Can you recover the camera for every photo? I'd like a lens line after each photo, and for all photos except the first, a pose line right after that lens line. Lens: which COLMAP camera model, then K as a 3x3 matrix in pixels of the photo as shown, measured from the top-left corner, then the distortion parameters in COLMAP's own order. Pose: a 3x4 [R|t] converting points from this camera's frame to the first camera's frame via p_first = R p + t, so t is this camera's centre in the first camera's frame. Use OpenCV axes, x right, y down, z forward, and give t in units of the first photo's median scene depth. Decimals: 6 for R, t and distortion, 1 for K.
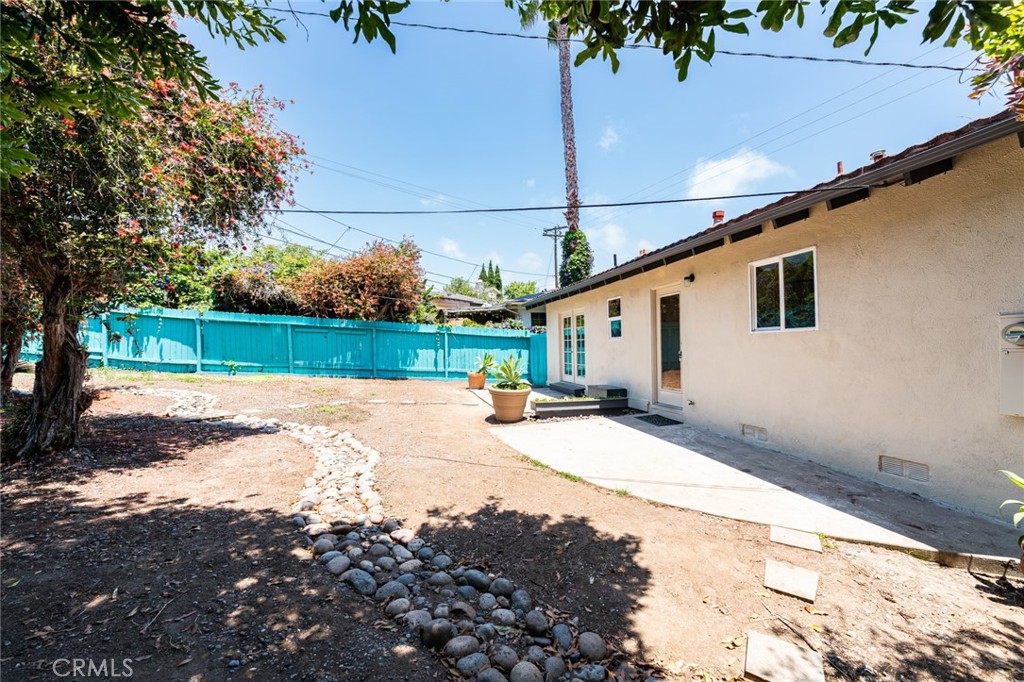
lens RADIAL K [[411.0, 0, 511.0], [0, 411.0, 341.8], [0, 0, 1]] dist [-0.001707, -0.000543]
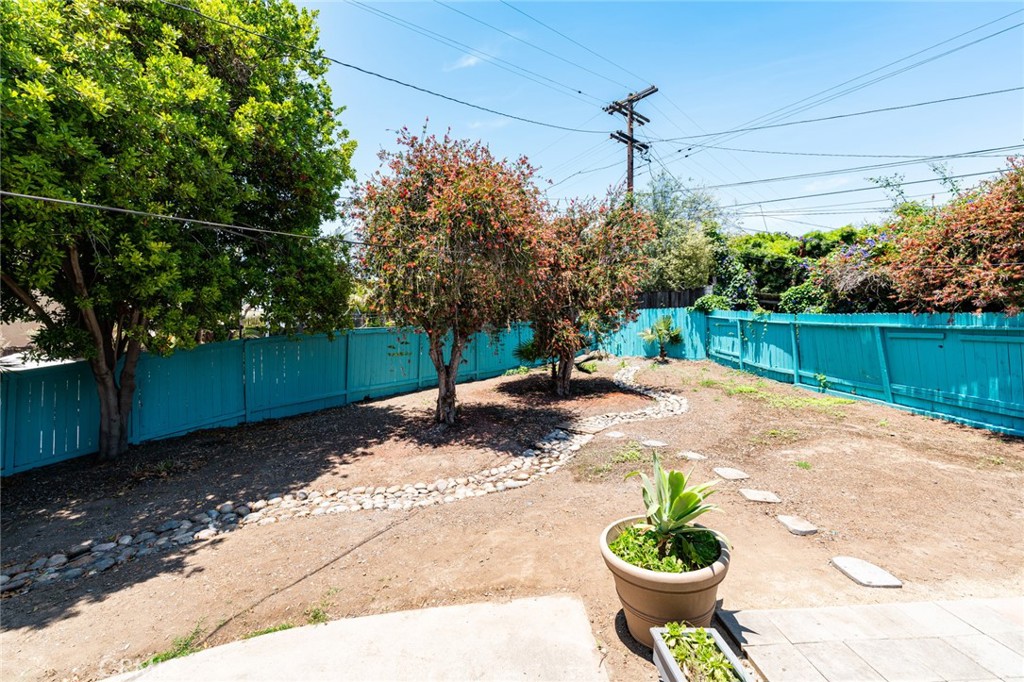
lens RADIAL K [[416.7, 0, 512.0], [0, 416.7, 341.0], [0, 0, 1]] dist [-0.000333, -0.000540]
pose [[-0.189492, 0.017361, -0.981729, 0.226392], [0.018810, 0.999724, 0.014048, -0.041848], [0.981702, -0.015805, -0.189767, 0.582919]]
